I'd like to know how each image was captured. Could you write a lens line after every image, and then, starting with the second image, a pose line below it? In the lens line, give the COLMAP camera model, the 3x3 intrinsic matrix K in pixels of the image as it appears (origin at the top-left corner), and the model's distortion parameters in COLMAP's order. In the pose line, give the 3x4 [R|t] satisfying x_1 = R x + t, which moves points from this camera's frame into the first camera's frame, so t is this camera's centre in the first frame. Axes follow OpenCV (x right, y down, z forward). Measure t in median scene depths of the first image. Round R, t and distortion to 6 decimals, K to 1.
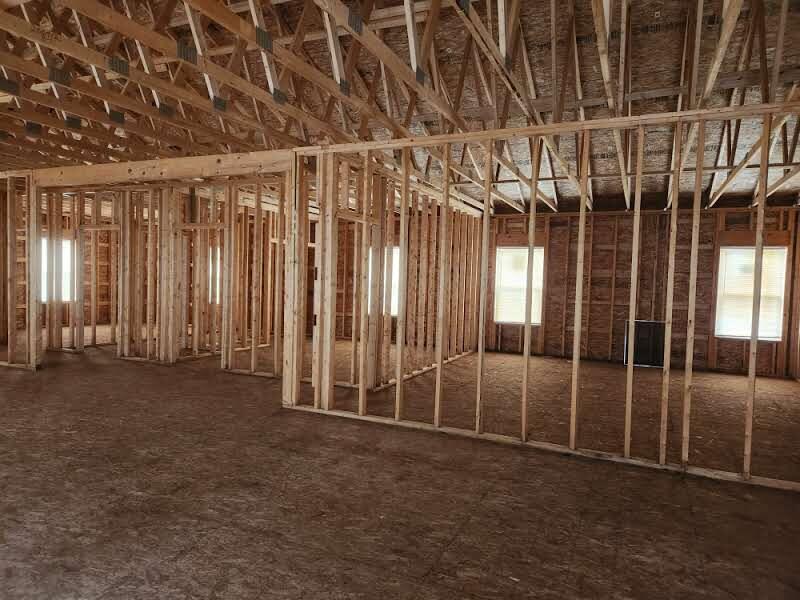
lens RADIAL K [[530.5, 0, 398.0], [0, 530.5, 302.2], [0, 0, 1]] dist [0.067140, -0.060513]
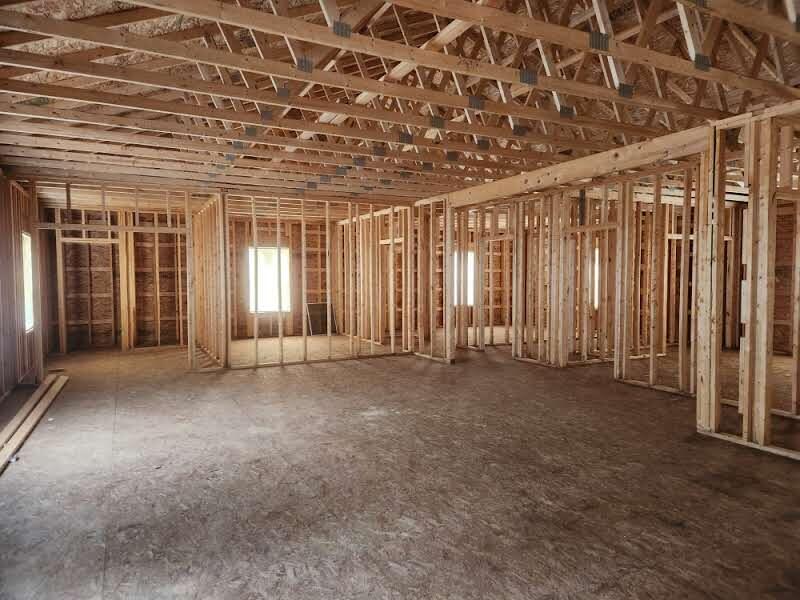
lens RADIAL K [[530.5, 0, 398.0], [0, 530.5, 302.2], [0, 0, 1]] dist [0.067140, -0.060513]
pose [[0.781545, -0.002906, -0.623842, -0.045606], [-0.000082, 0.999989, -0.004761, -0.003765], [0.623848, 0.003772, 0.781536, 0.032654]]
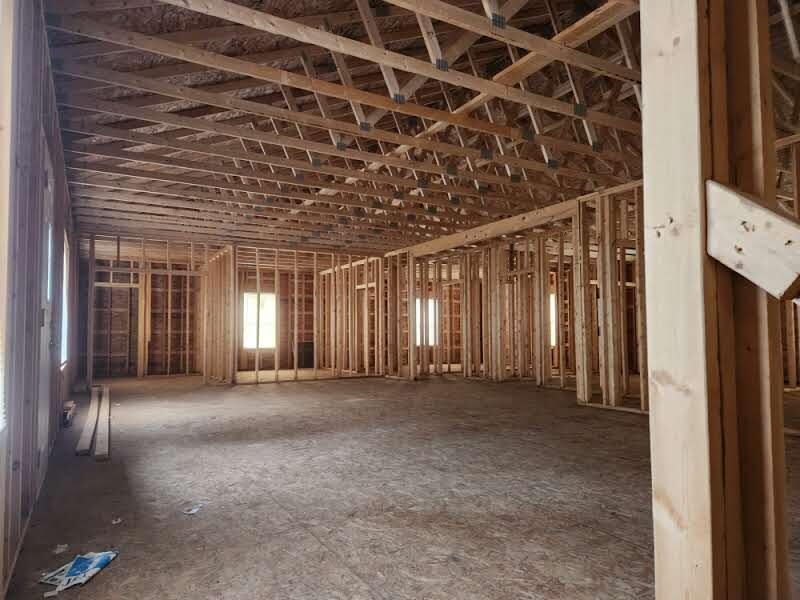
lens RADIAL K [[531.5, 0, 393.3], [0, 531.5, 309.1], [0, 0, 1]] dist [0.073459, -0.066023]
pose [[0.808117, -0.066088, -0.585303, 0.154194], [0.004588, 0.994362, -0.105941, 0.093305], [0.589005, 0.082927, 0.803864, -0.226147]]
